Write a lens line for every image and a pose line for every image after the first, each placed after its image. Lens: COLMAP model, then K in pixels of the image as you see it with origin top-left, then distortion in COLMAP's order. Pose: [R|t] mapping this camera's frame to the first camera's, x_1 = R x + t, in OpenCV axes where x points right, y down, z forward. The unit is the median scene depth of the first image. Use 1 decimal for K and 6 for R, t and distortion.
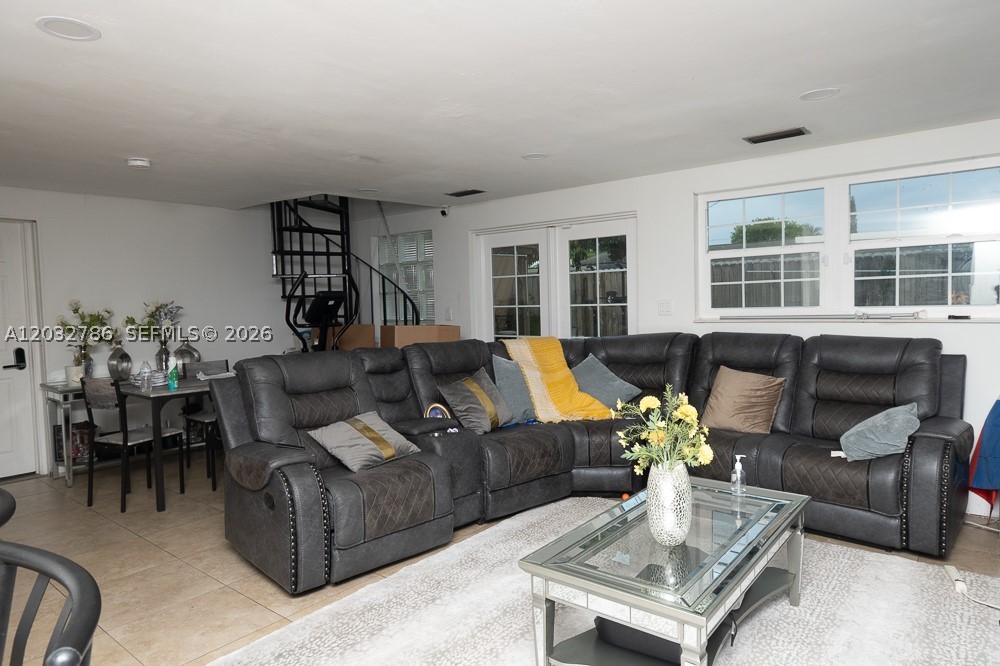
lens RADIAL K [[596.1, 0, 500.0], [0, 596.1, 333.0], [0, 0, 1]] dist [0.000919, 0.000698]
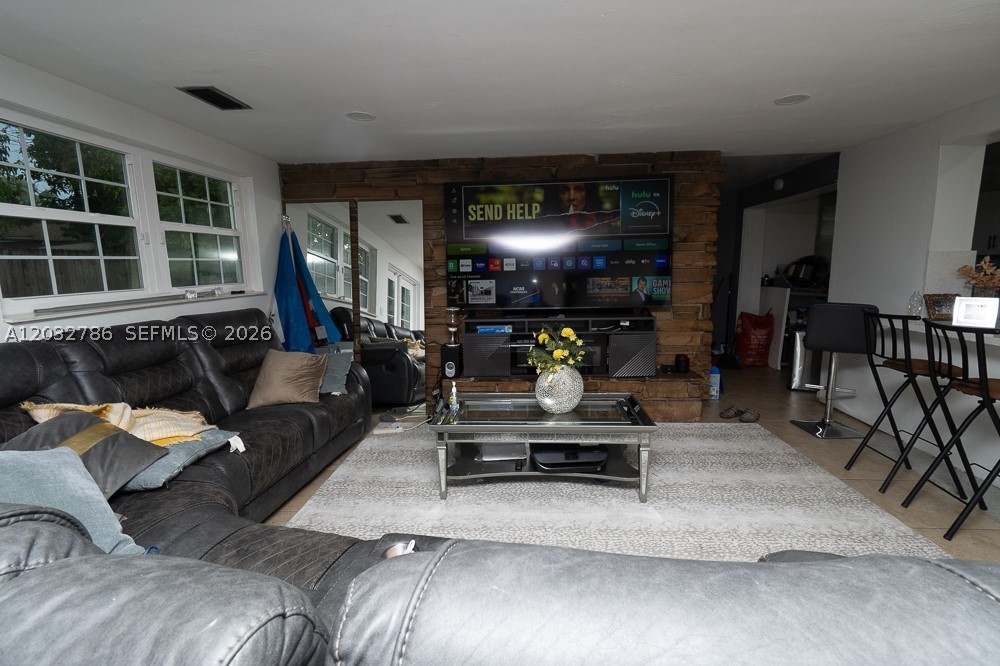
lens RADIAL K [[444.1, 0, 500.0], [0, 444.1, 333.0], [0, 0, 1]] dist [0.003567, 0.000175]
pose [[-0.578350, -0.093141, 0.810454, -0.318761], [0.073176, 0.983533, 0.165251, -0.048582], [-0.812500, 0.154878, -0.562011, 0.917494]]
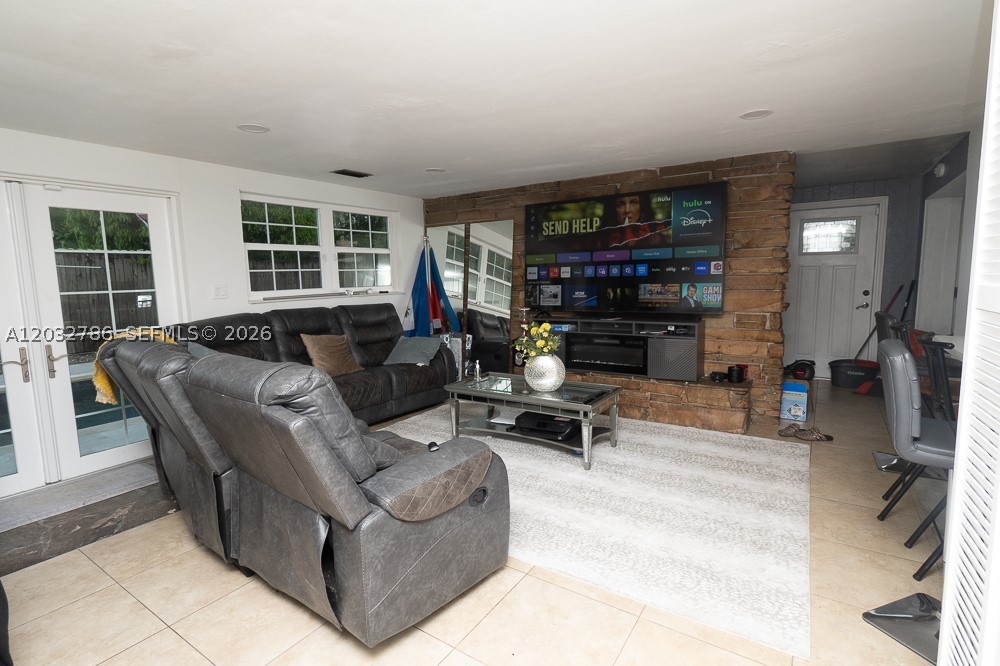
lens RADIAL K [[492.6, 0, 500.0], [0, 492.6, 333.0], [0, 0, 1]] dist [-0.000814, -0.000137]
pose [[-0.097200, -0.093283, 0.990884, -0.718790], [0.076864, 0.991921, 0.100921, -0.022550], [-0.992292, 0.085972, -0.089245, 0.653265]]
